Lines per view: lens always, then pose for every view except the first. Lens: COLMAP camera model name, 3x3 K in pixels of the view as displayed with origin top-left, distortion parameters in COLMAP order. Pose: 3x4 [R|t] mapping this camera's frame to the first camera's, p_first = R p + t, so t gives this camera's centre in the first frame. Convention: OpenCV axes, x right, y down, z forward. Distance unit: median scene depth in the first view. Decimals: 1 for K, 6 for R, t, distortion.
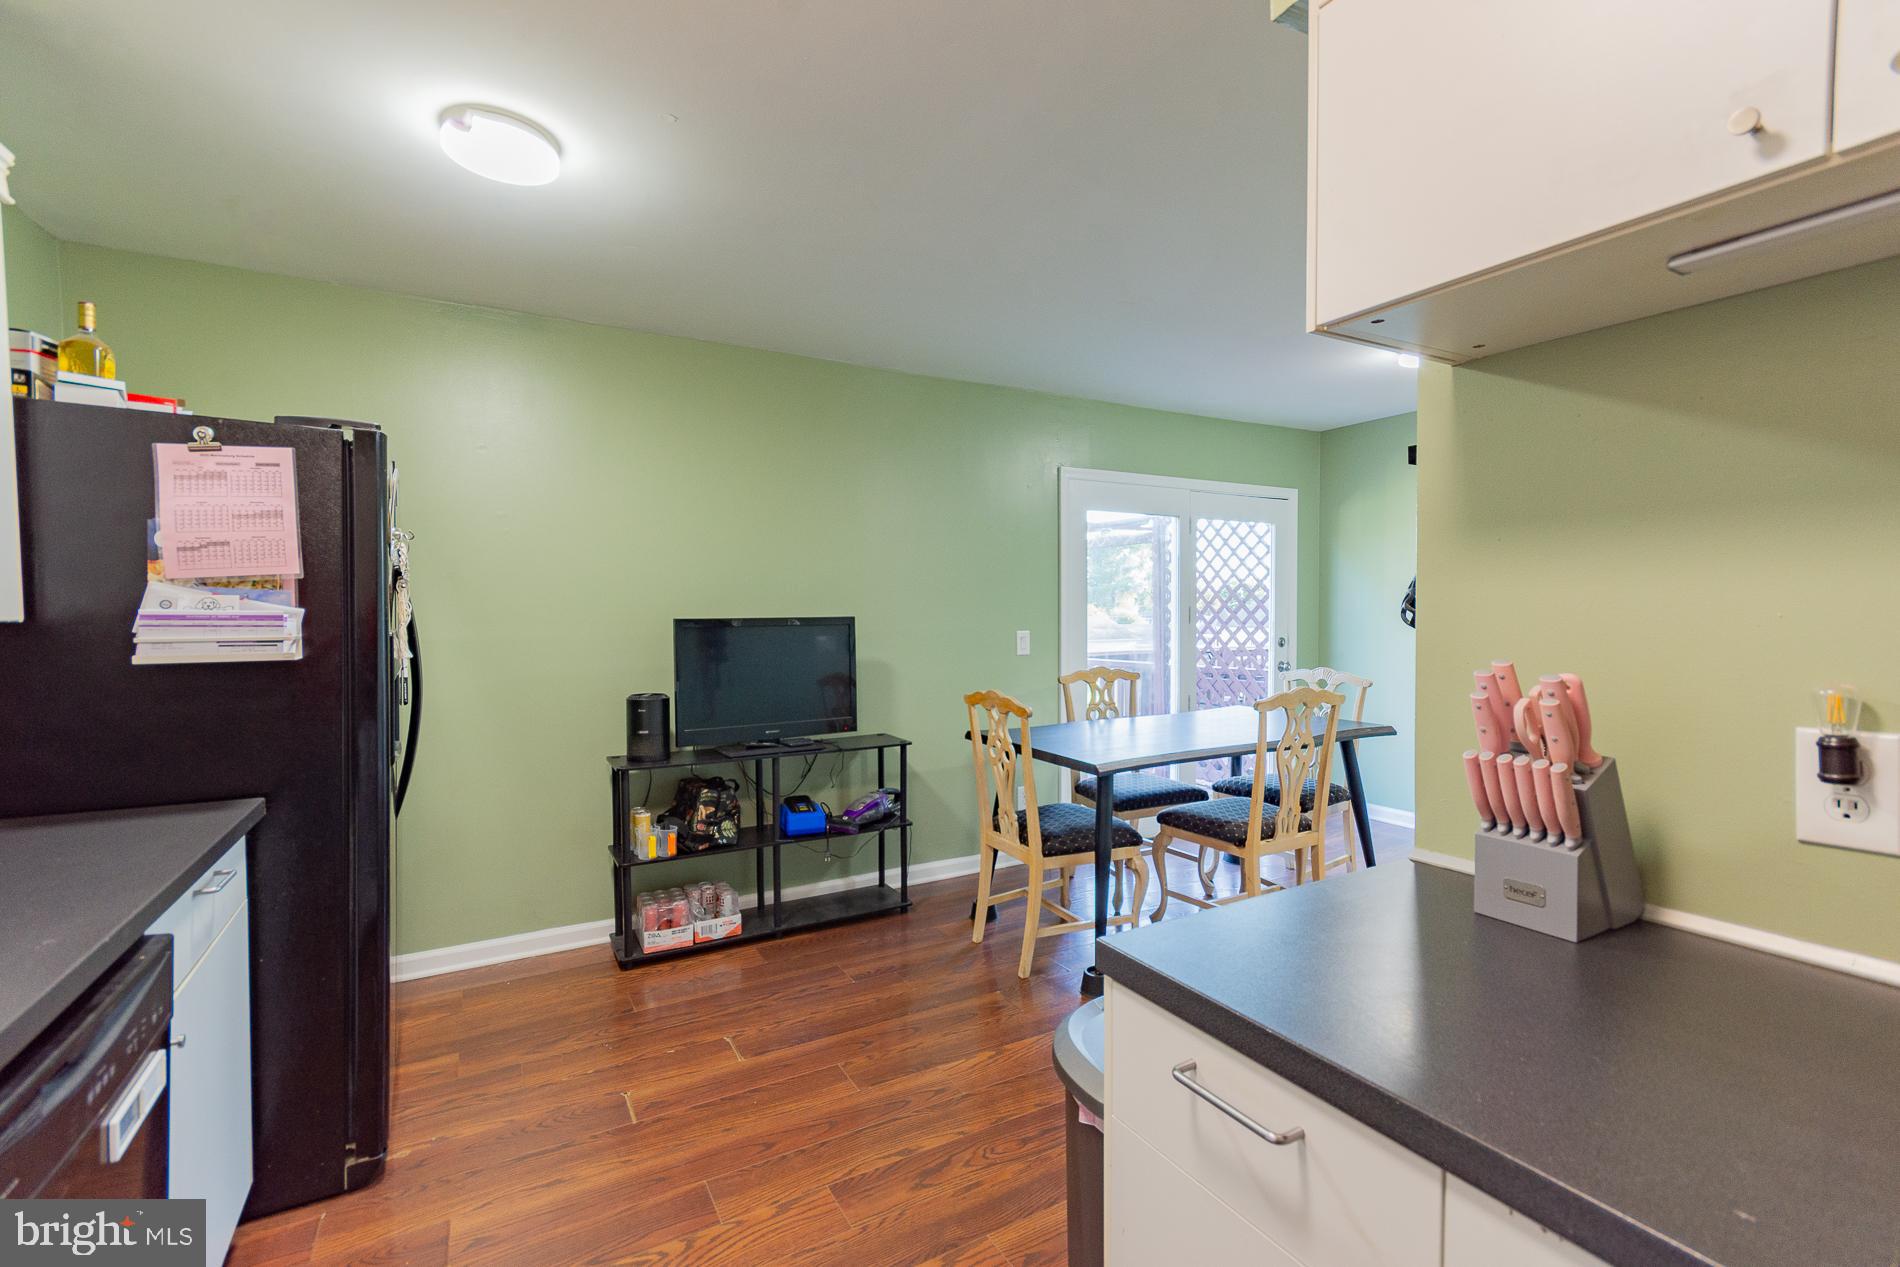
lens RADIAL K [[837.3, 0, 952.3], [0, 837.3, 631.9], [0, 0, 1]] dist [0.013115, -0.002962]
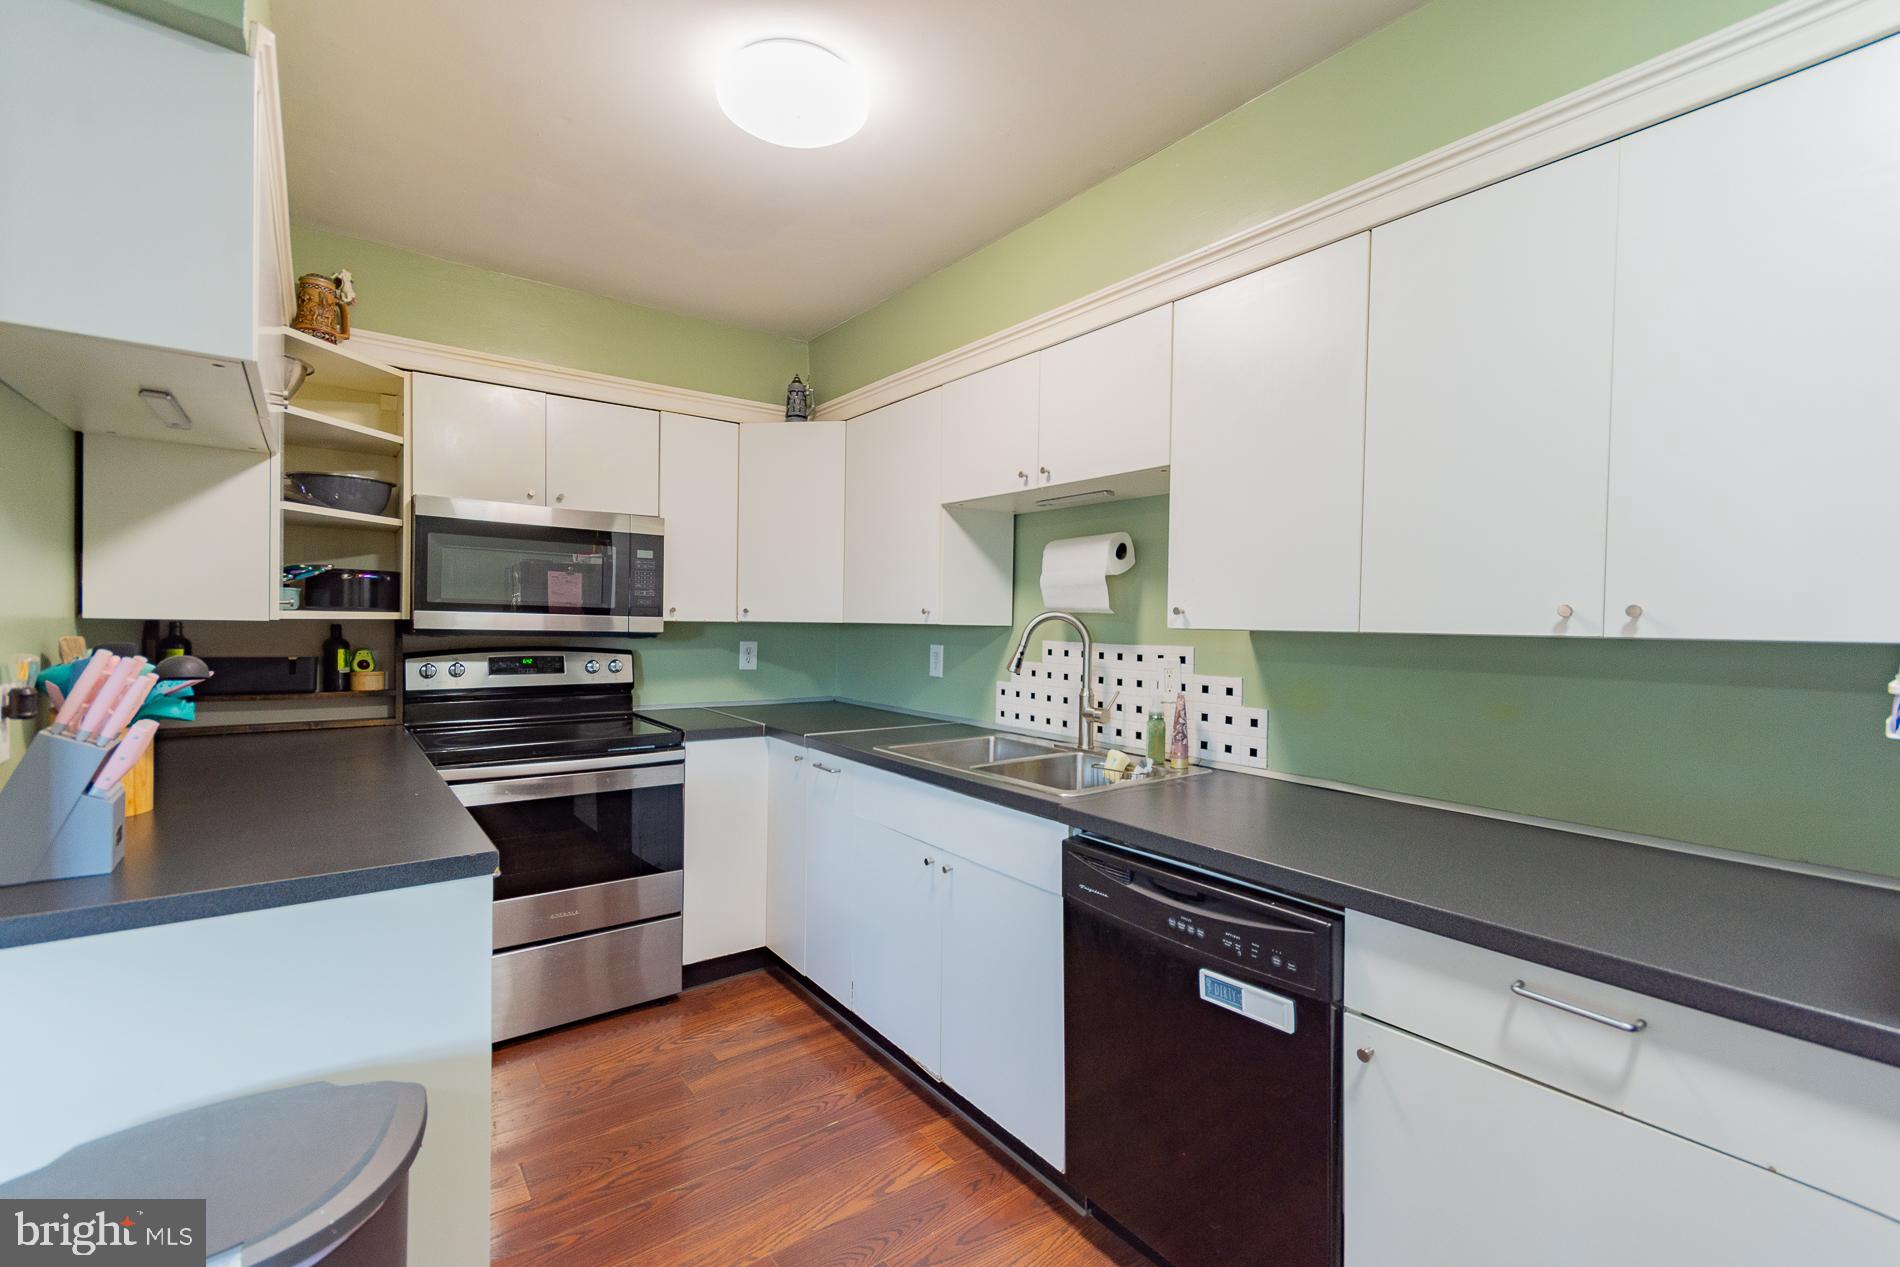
lens RADIAL K [[837.3, 0, 937.0], [0, 837.3, 637.9], [0, 0, 1]] dist [0.013115, -0.002962]
pose [[-0.992631, -0.004673, -0.121086, -0.117734], [-0.011594, 0.998335, 0.056513, -0.021189], [0.120620, 0.057501, -0.991032, 0.759019]]
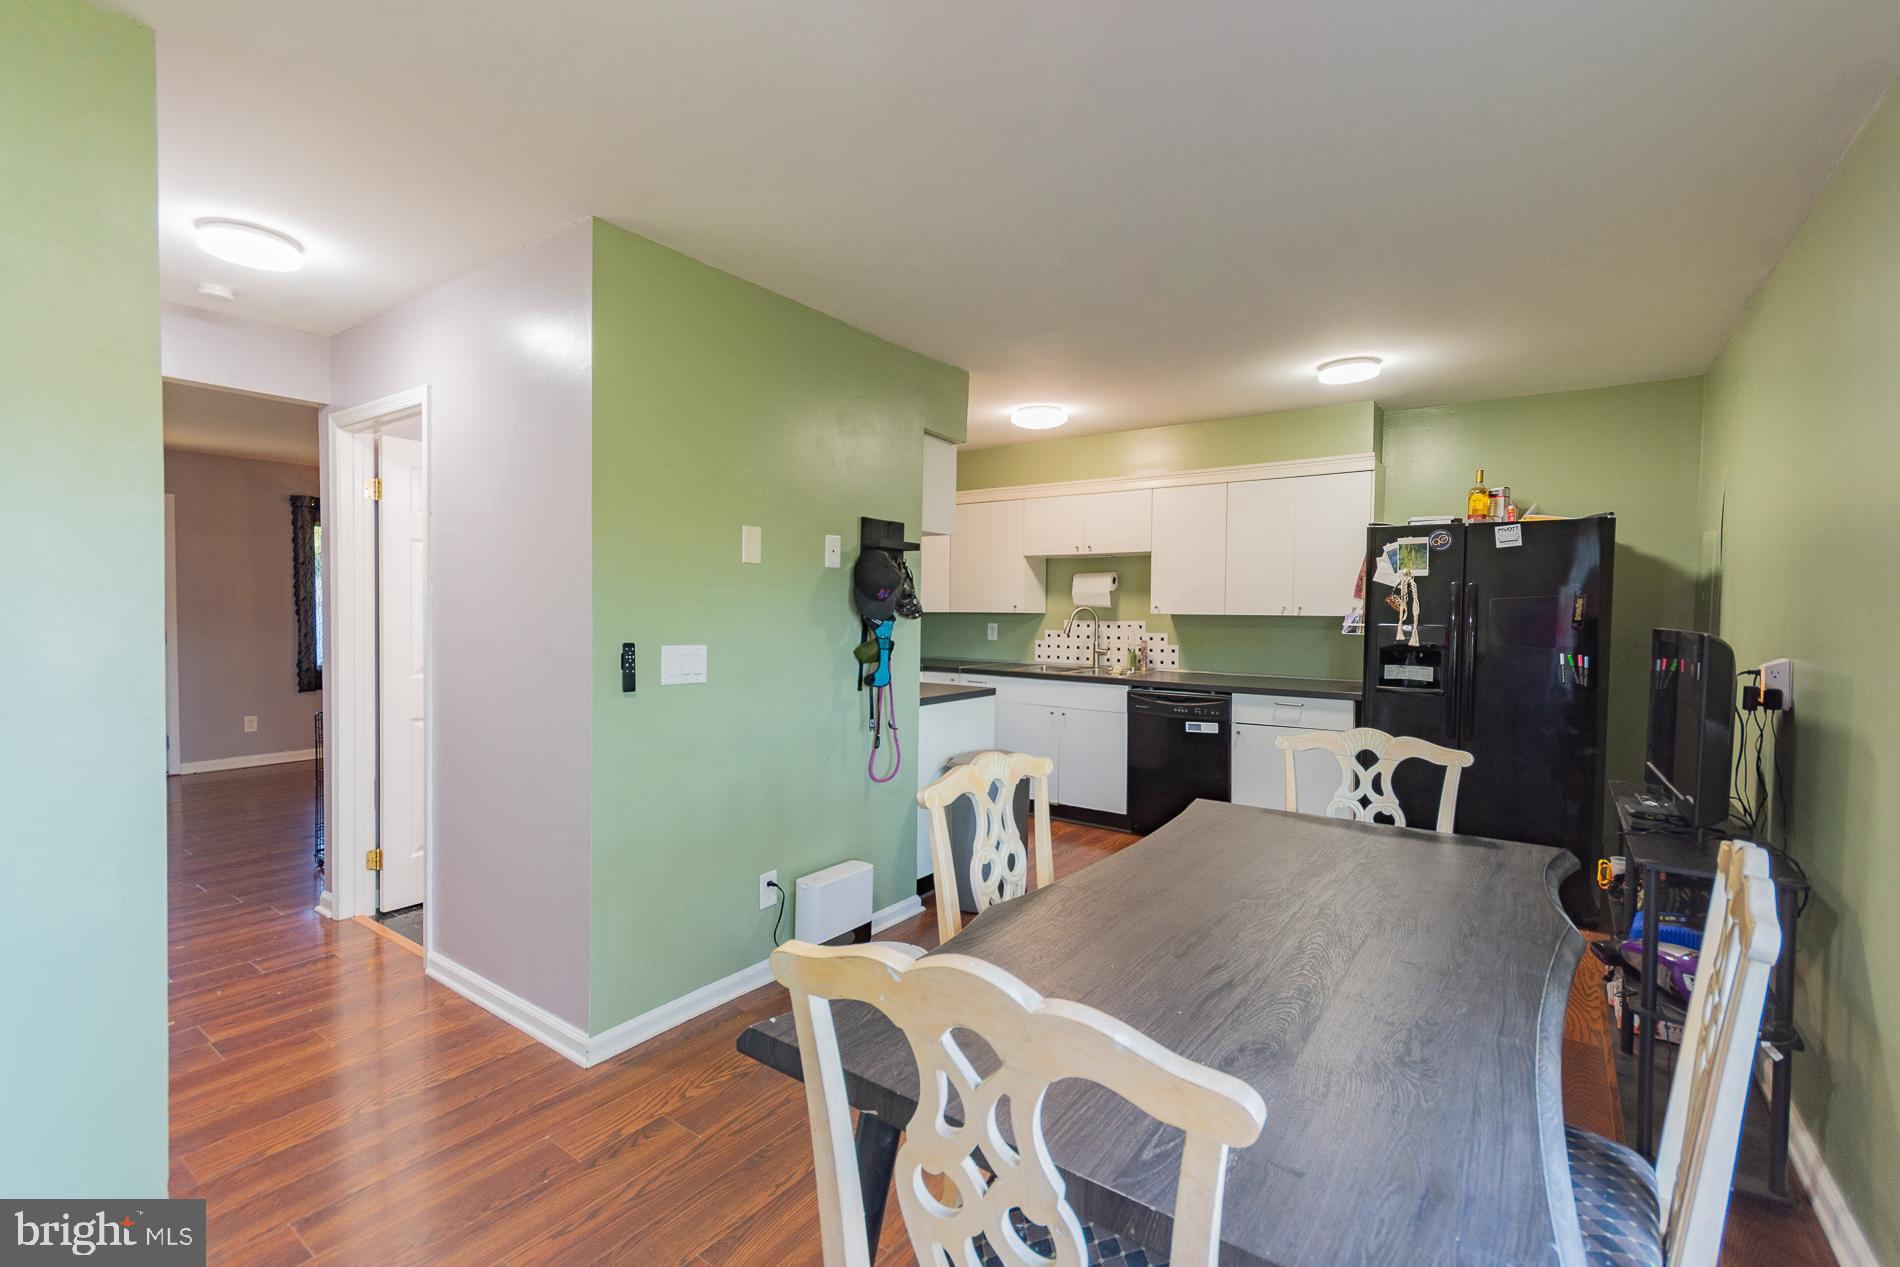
lens RADIAL K [[837.3, 0, 945.4], [0, 837.3, 637.1], [0, 0, 1]] dist [0.013115, -0.002962]
pose [[-0.908754, 0.012092, -0.417158, 0.671758], [-0.017570, 0.997585, 0.067192, -0.052009], [0.416963, 0.068391, -0.906347, 1.467782]]
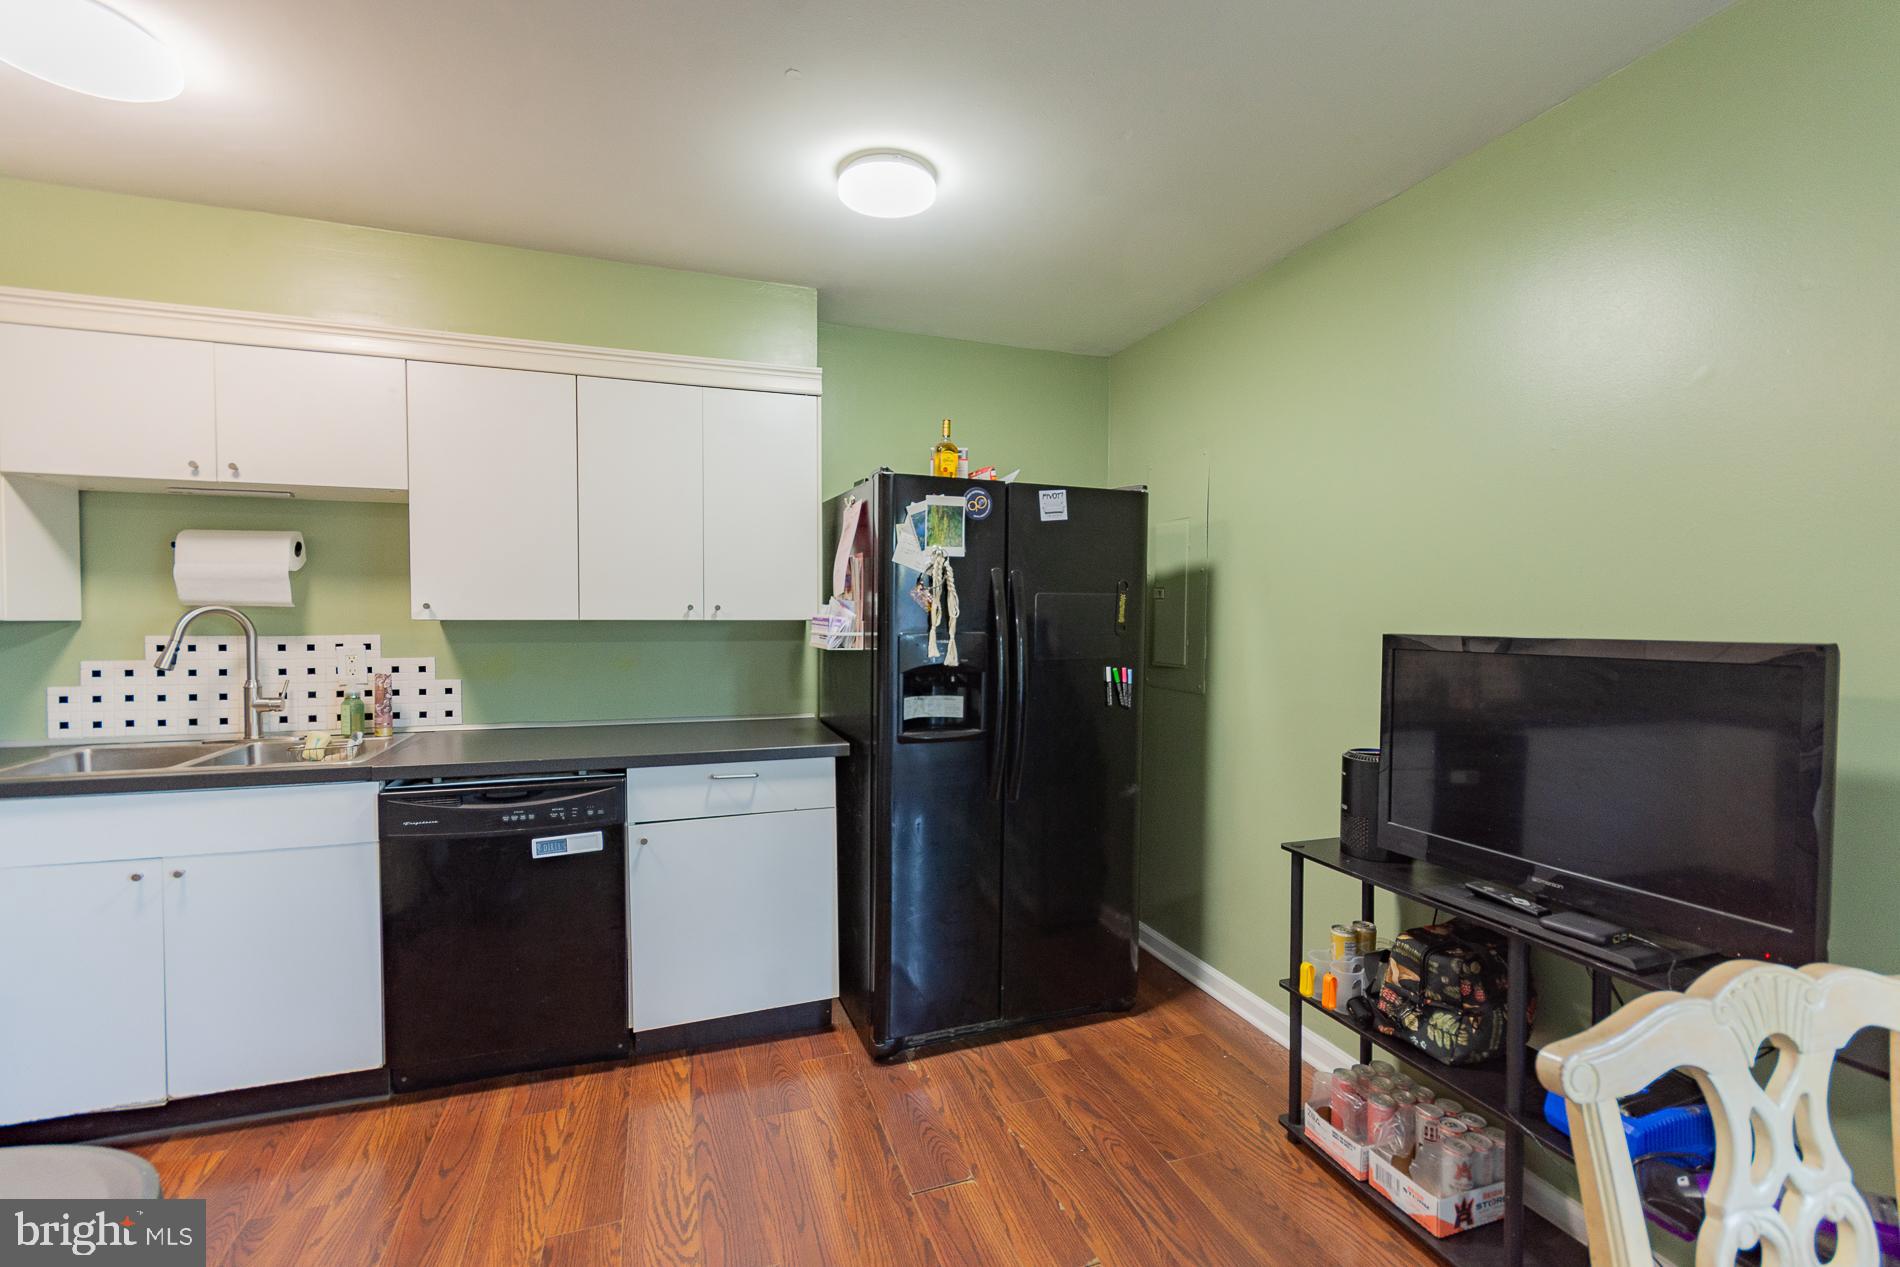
lens RADIAL K [[837.3, 0, 947.0], [0, 837.3, 638.9], [0, 0, 1]] dist [0.013115, -0.002962]
pose [[-0.178163, 0.032239, -0.983473, 0.318141], [-0.034527, 0.998643, 0.038991, -0.024943], [0.983395, 0.040903, -0.176808, 0.794005]]
